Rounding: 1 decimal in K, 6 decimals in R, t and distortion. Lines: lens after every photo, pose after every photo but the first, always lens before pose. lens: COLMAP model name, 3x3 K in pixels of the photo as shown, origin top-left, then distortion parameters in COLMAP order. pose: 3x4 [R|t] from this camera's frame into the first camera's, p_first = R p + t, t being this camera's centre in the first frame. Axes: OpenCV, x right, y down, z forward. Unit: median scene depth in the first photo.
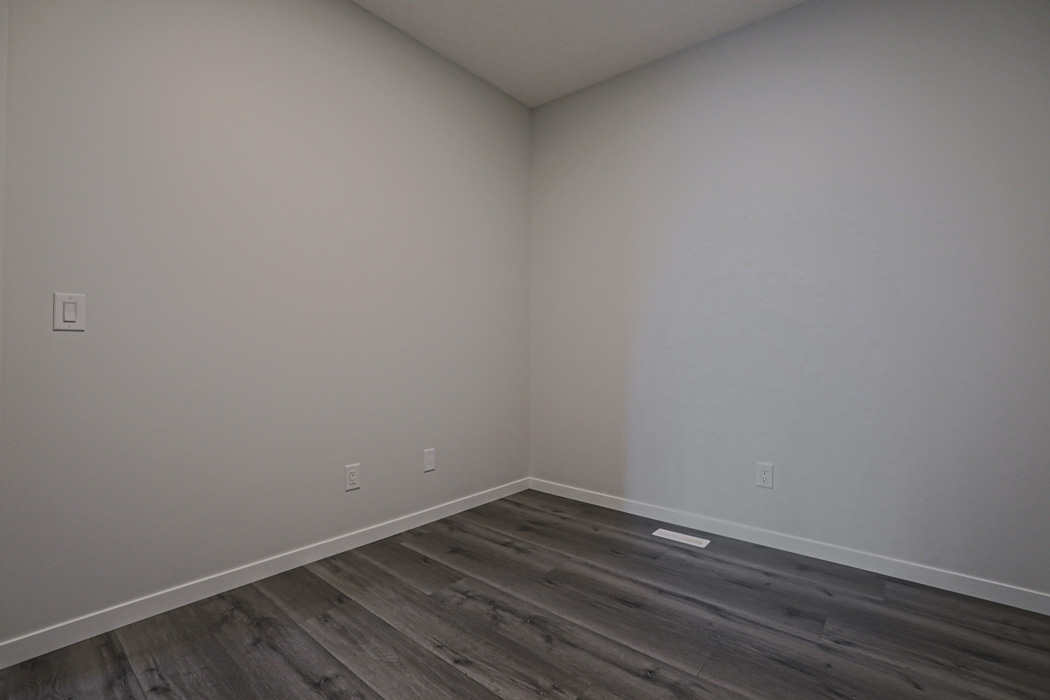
lens RADIAL K [[478.8, 0, 522.2], [0, 478.8, 341.9], [0, 0, 1]] dist [-0.042719, 0.013364]
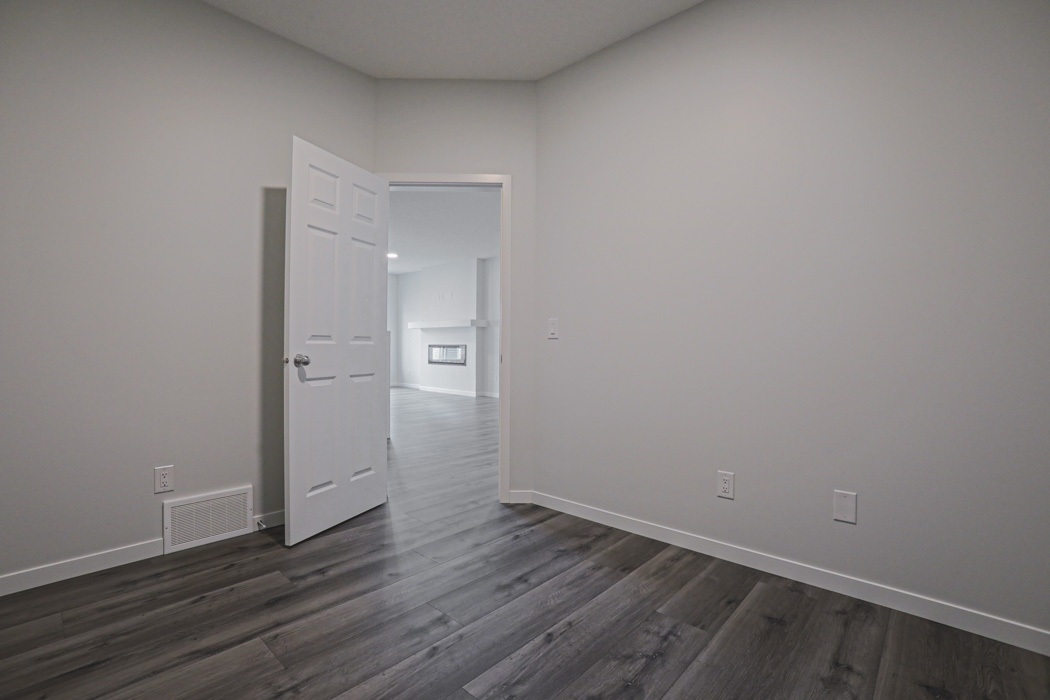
lens RADIAL K [[478.8, 0, 514.8], [0, 478.8, 353.9], [0, 0, 1]] dist [-0.042719, 0.013364]
pose [[-0.056504, 0.006262, -0.998383, 0.771333], [0.006095, 0.999964, 0.005927, 0.015915], [0.998384, -0.005751, -0.056540, 0.793558]]
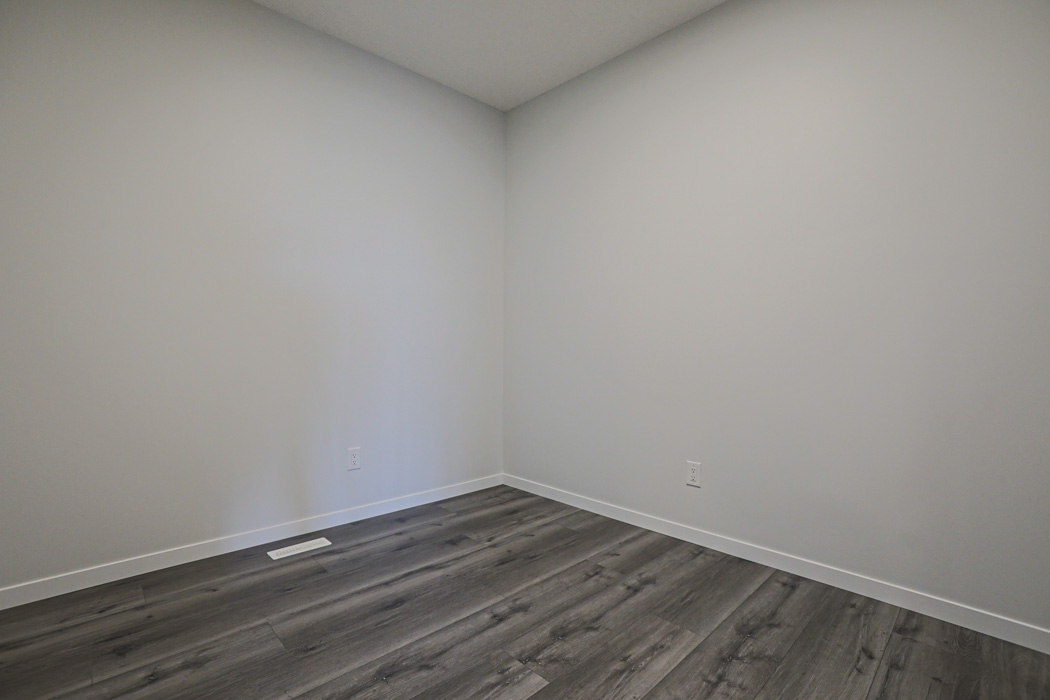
lens RADIAL K [[467.2, 0, 522.8], [0, 467.2, 310.2], [0, 0, 1]] dist [-0.021940, 0.004150]
pose [[0.105831, 0.075801, 0.991491, -0.754834], [-0.025574, 0.996968, -0.073490, 0.001048], [-0.994055, -0.017578, 0.107449, 0.637523]]
